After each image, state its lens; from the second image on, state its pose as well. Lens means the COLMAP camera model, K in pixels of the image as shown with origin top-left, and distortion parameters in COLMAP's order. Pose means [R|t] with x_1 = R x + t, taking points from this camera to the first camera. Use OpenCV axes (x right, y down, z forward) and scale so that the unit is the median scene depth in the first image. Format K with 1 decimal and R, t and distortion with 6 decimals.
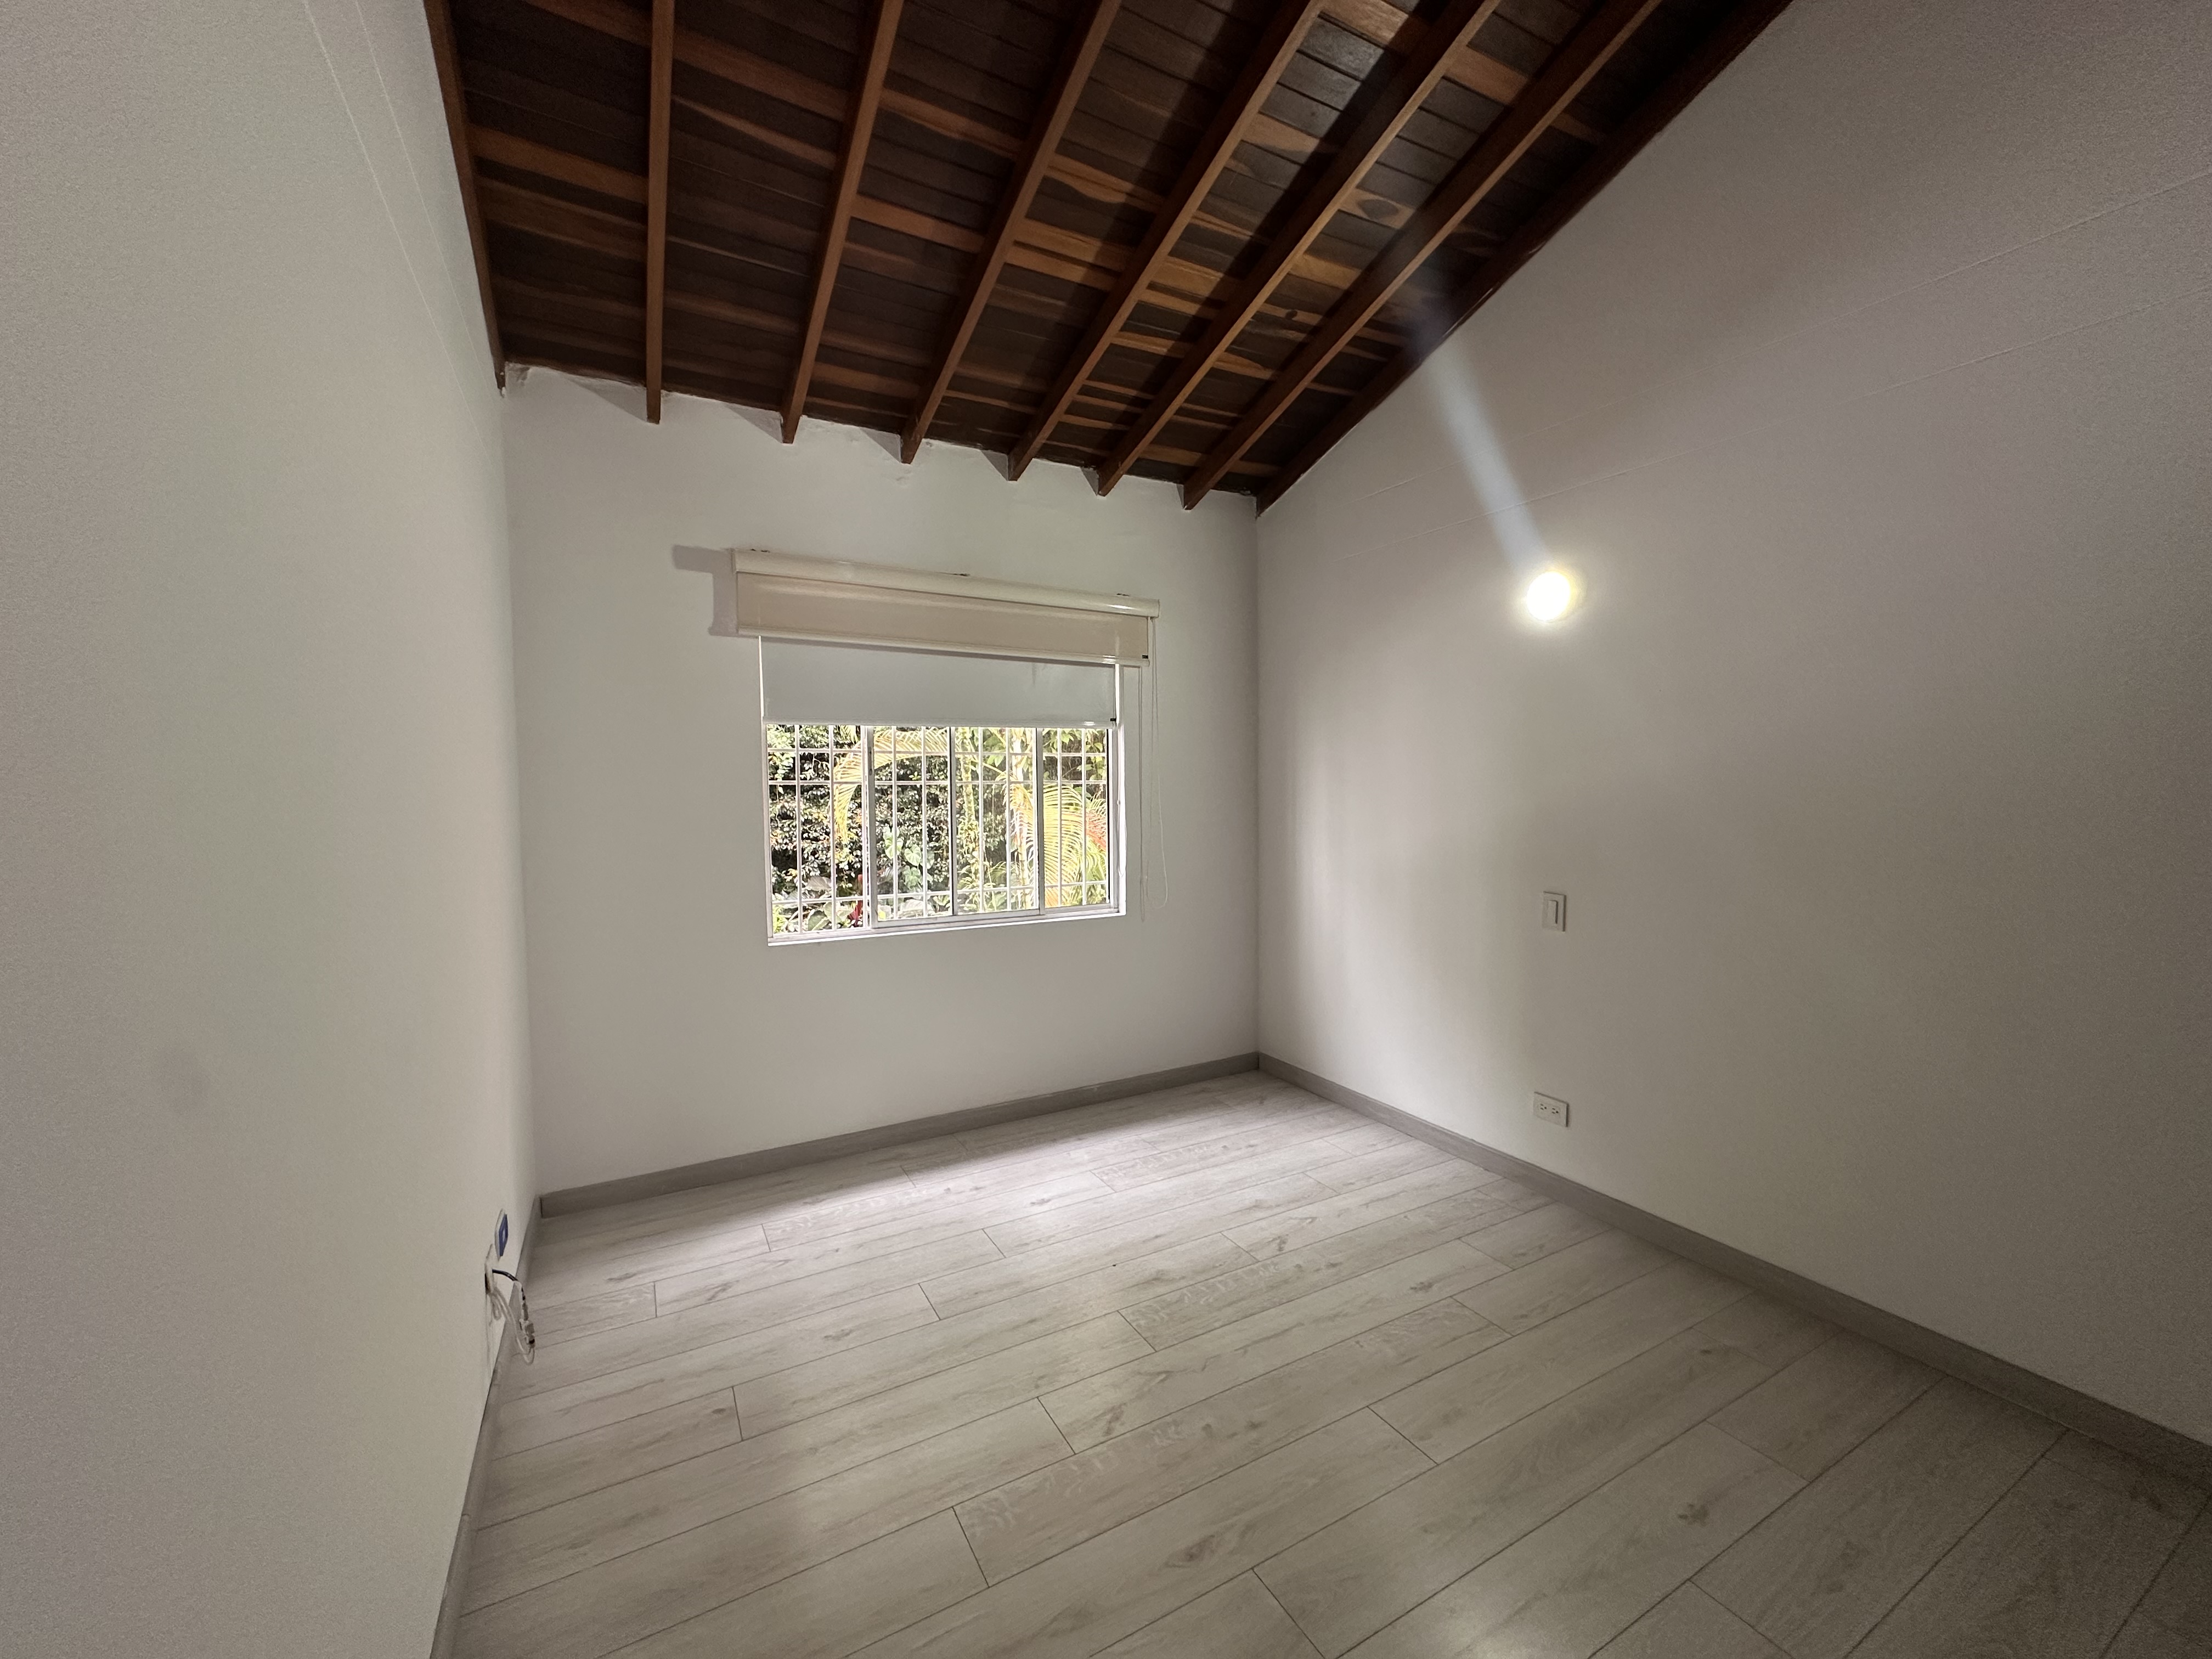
lens RADIAL K [[881.8, 0, 1095.4], [0, 881.8, 851.6], [0, 0, 1]] dist [0.000086, -0.000087]
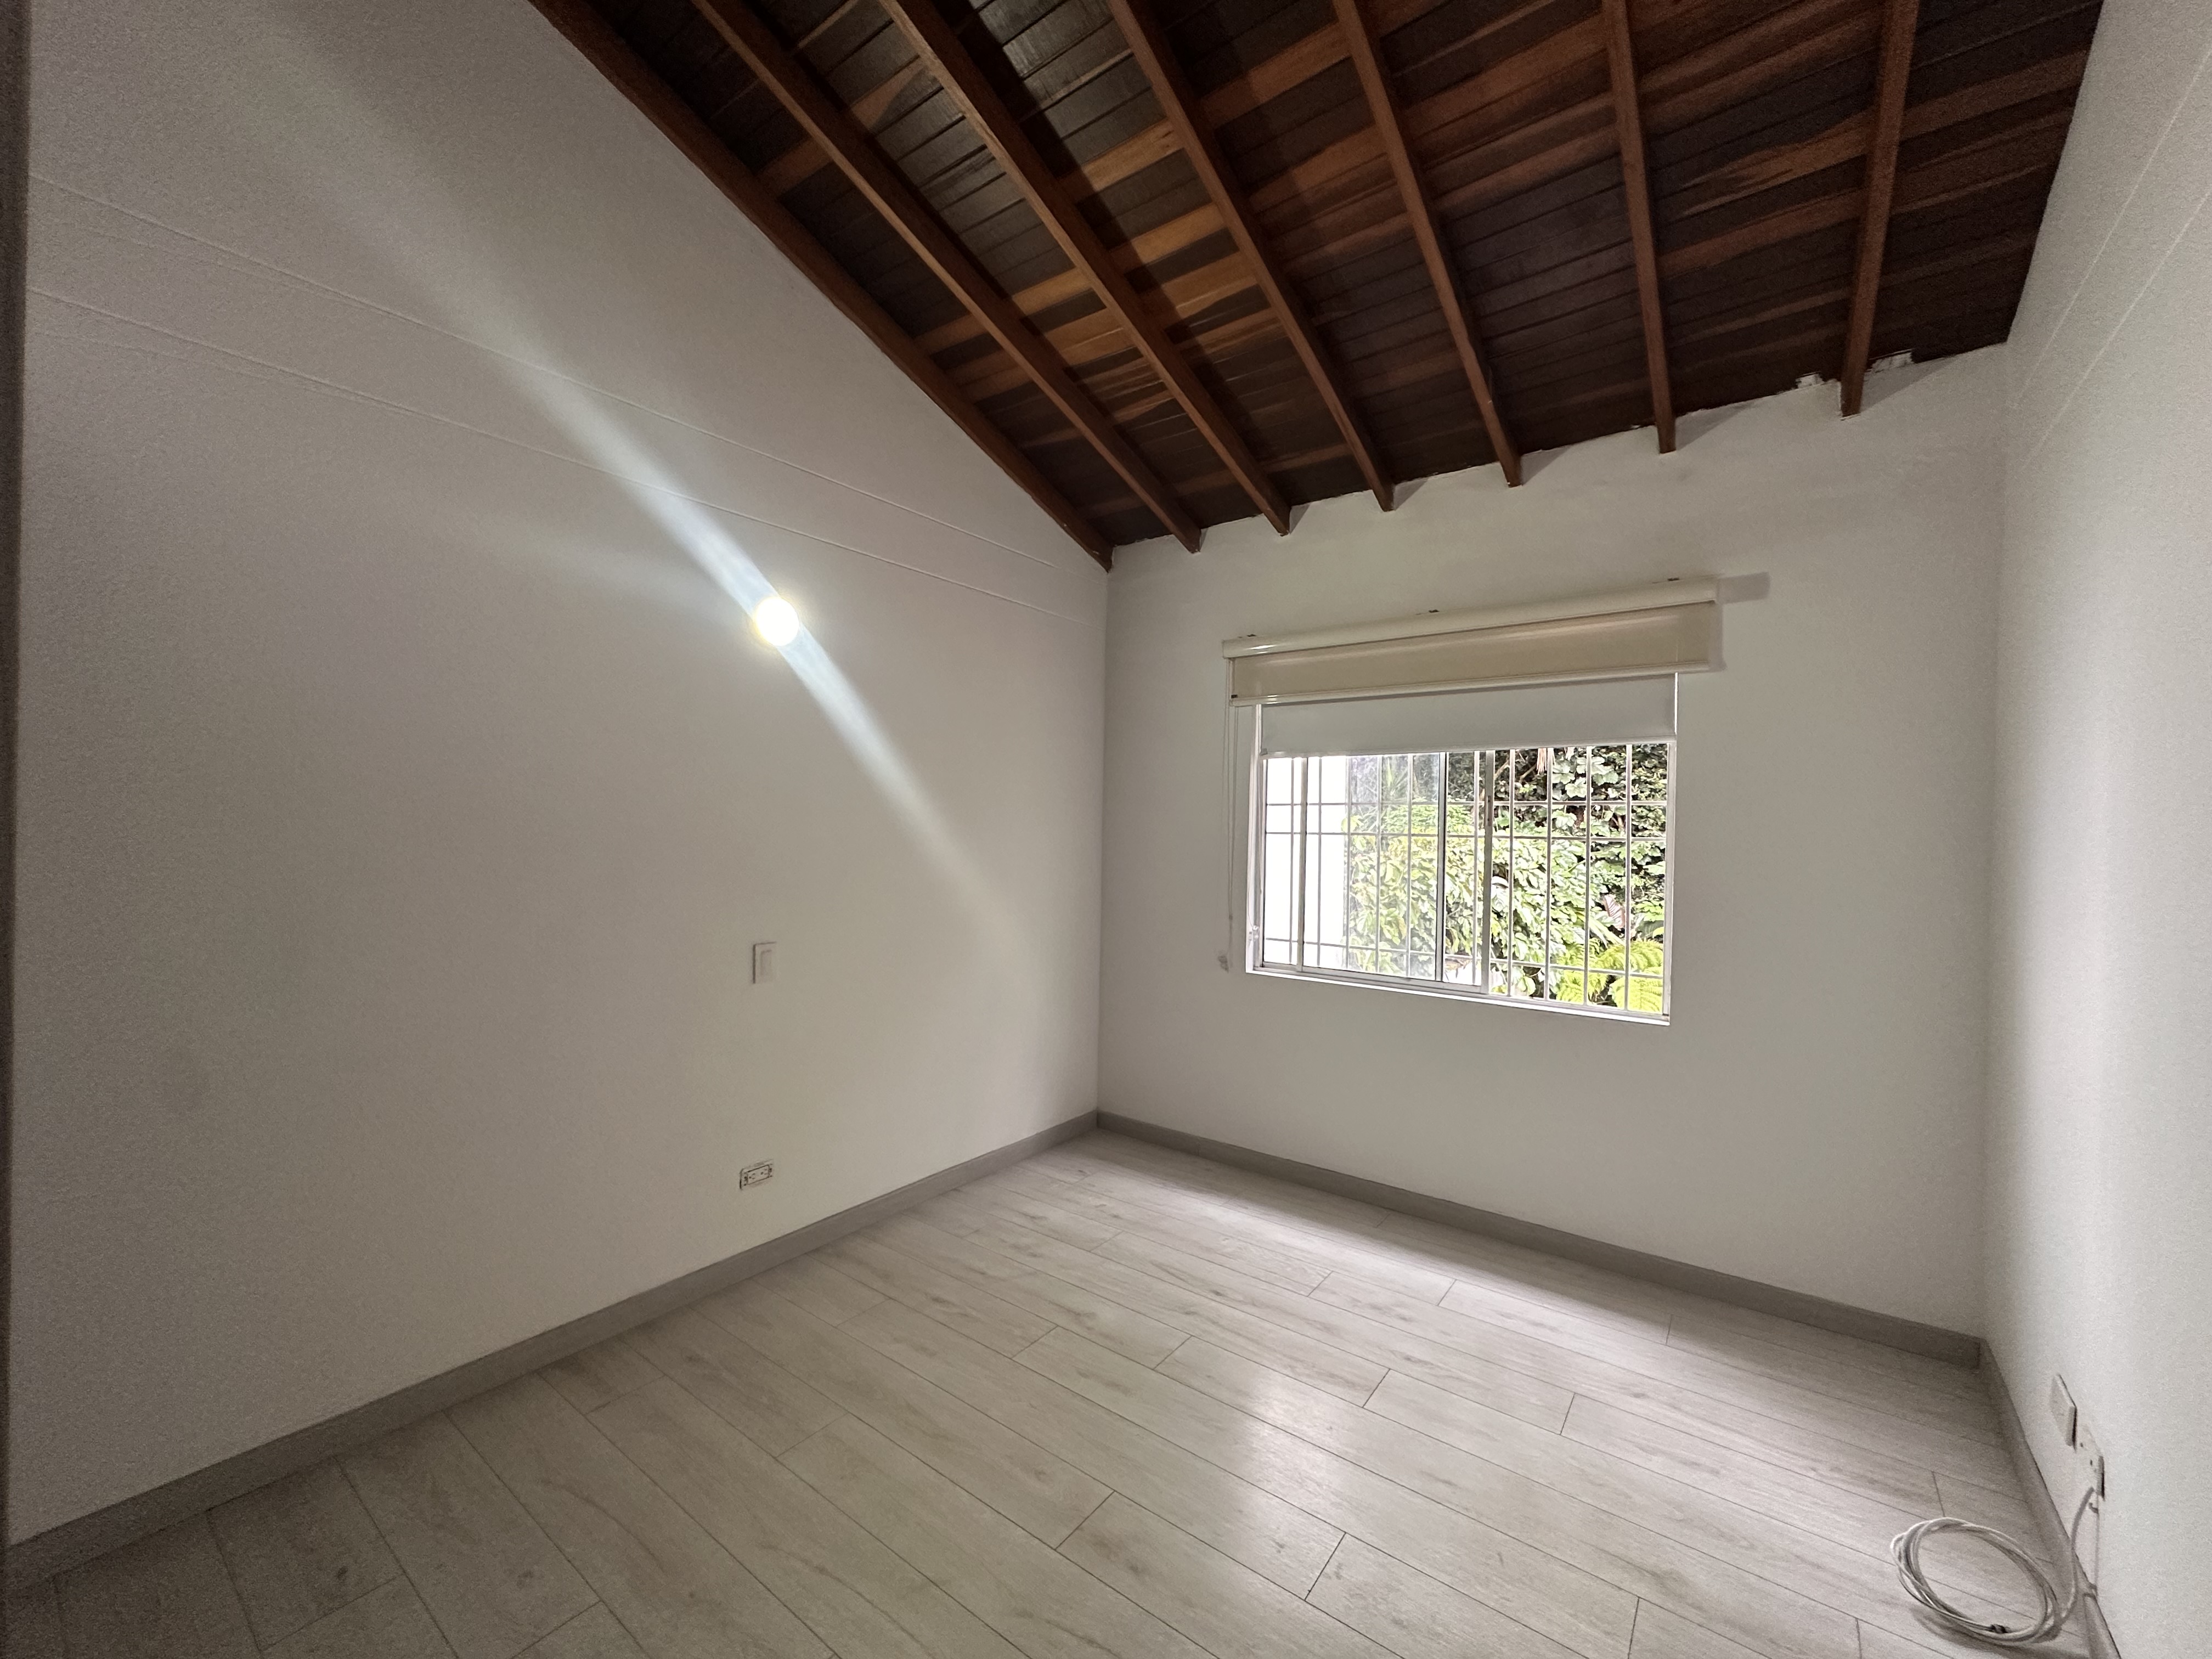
lens RADIAL K [[881.8, 0, 1094.9], [0, 881.8, 811.2], [0, 0, 1]] dist [0.000086, -0.000087]
pose [[0.391316, -0.002939, -0.920252, 0.578258], [-0.089184, 0.995167, -0.041102, -0.029273], [0.915925, 0.098155, 0.389163, 0.326503]]
